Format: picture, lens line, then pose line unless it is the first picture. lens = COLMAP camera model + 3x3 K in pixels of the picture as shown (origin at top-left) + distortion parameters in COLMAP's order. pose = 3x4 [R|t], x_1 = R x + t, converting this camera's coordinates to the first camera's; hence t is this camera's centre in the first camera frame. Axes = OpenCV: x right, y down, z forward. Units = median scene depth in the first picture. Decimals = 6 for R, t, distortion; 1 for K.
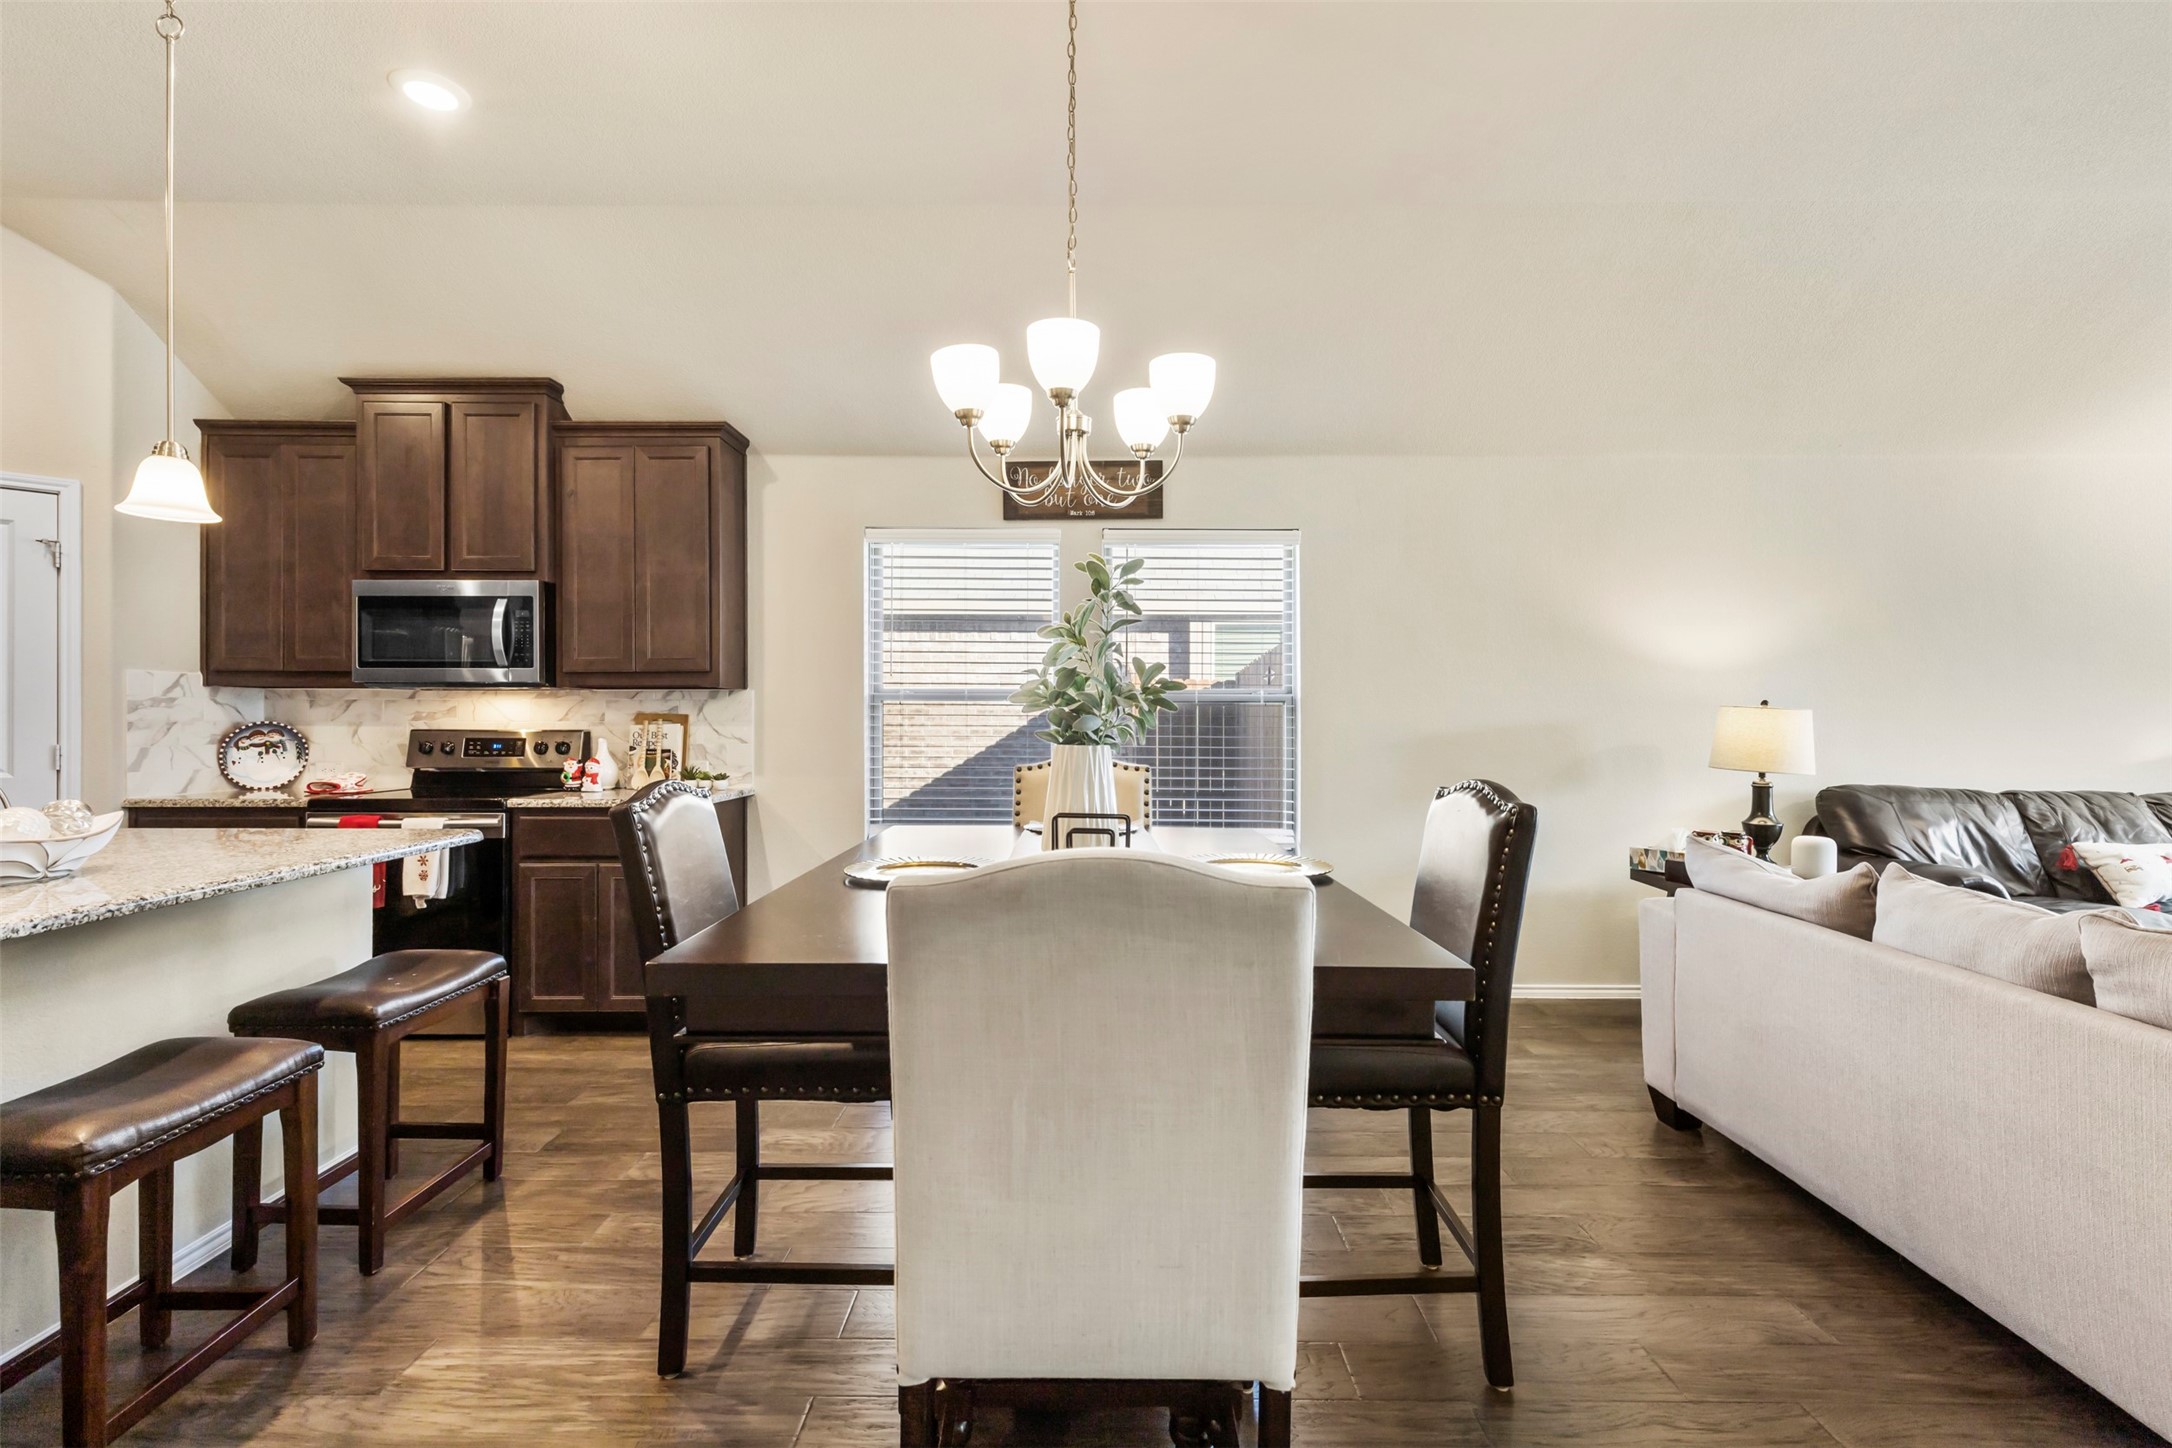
lens RADIAL K [[984.1, 0, 1087.8], [0, 984.1, 718.2], [0, 0, 1]] dist [0.004688, 0.000219]
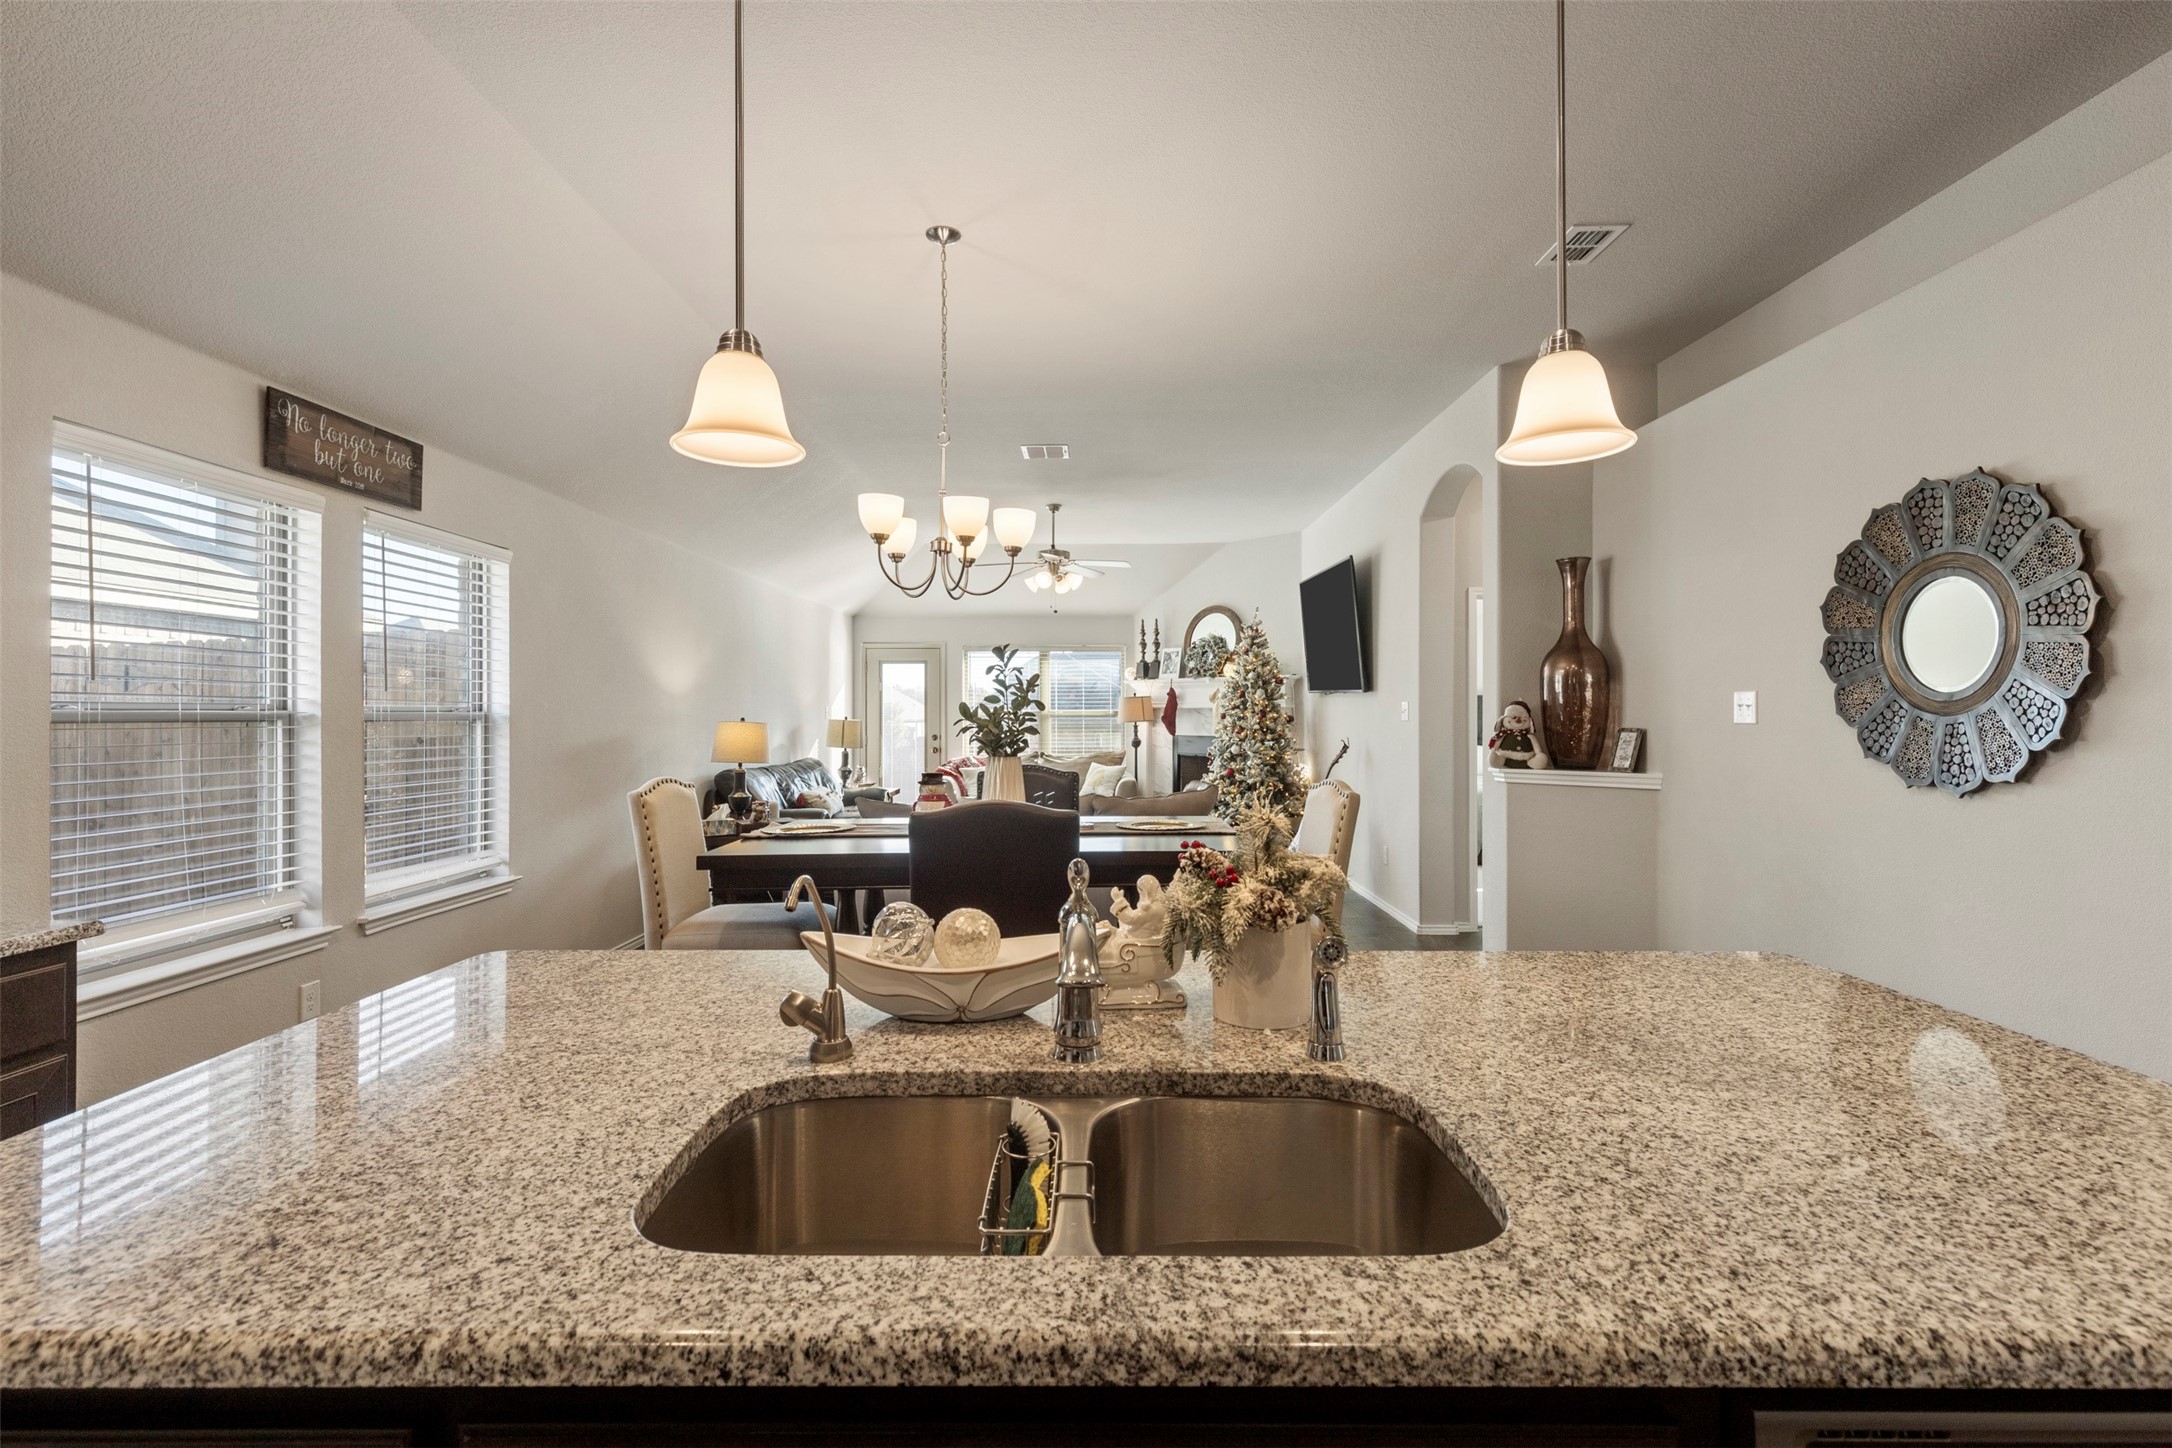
lens RADIAL K [[985.0, 0, 1086.9], [0, 985.0, 699.9], [0, 0, 1]] dist [0.003828, 0.000643]
pose [[0.001231, 0.012474, 0.999921, -0.837491], [0.002943, 0.999918, -0.012477, -0.023461], [-0.999995, 0.002958, 0.001195, 0.426189]]
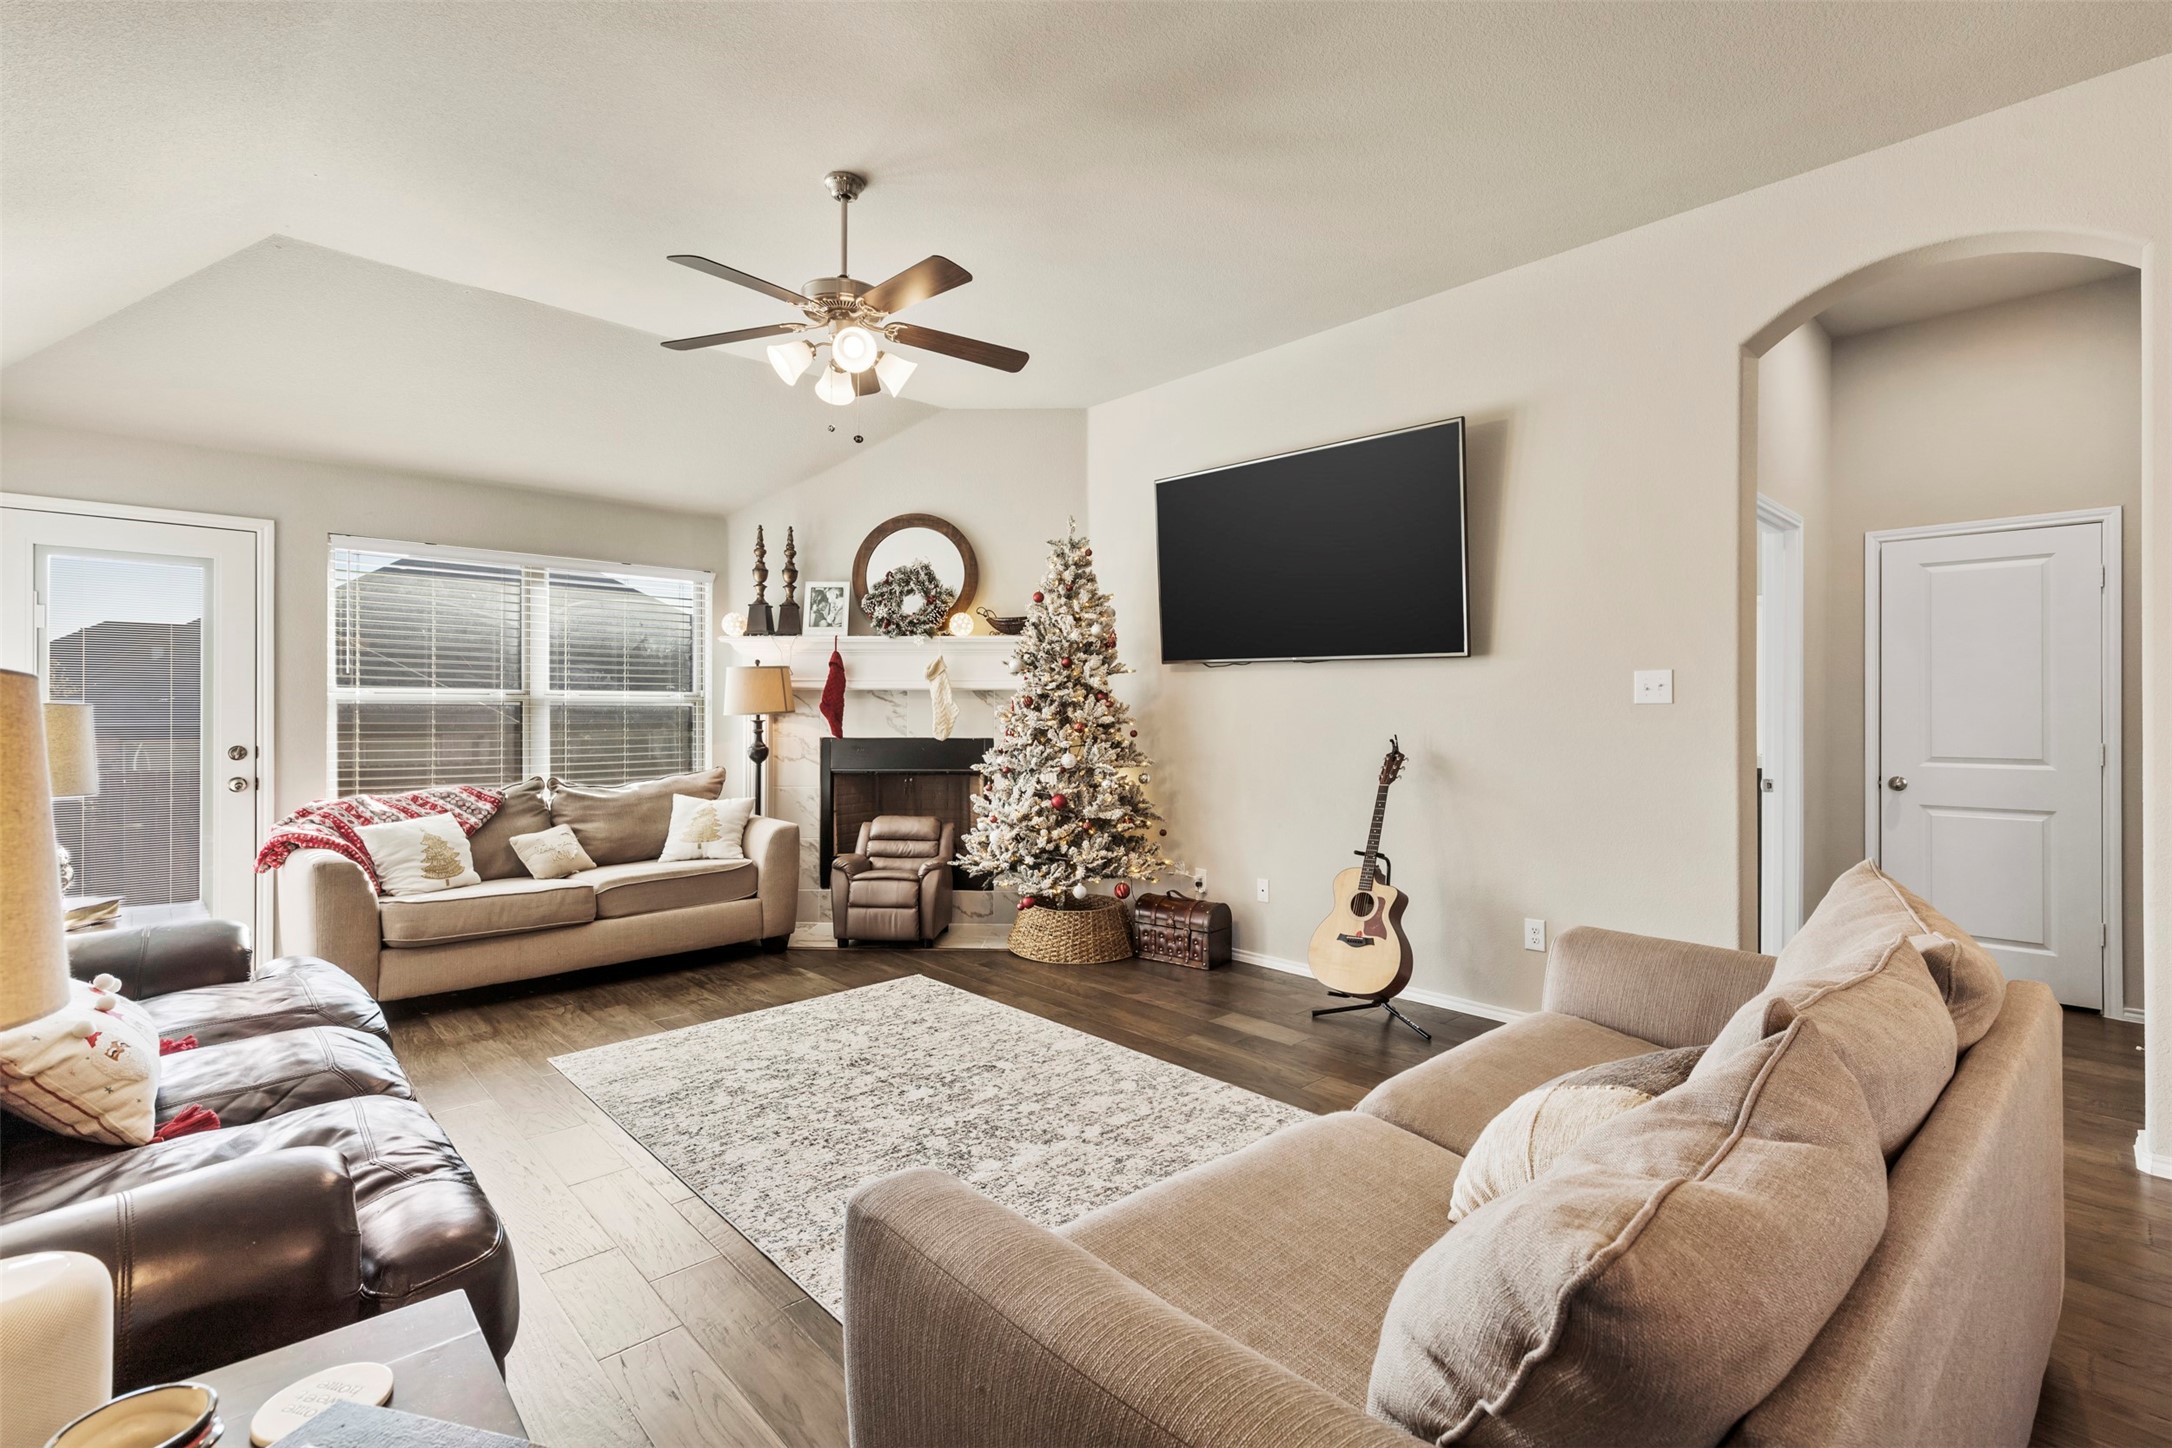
lens RADIAL K [[976.6, 0, 1089.2], [0, 976.6, 715.5], [0, 0, 1]] dist [0.007186, -0.001374]
pose [[-0.691539, -0.003371, 0.722331, 0.390087], [-0.000705, 0.999992, 0.003992, -0.001650], [-0.722338, 0.002252, -0.691536, 0.898264]]
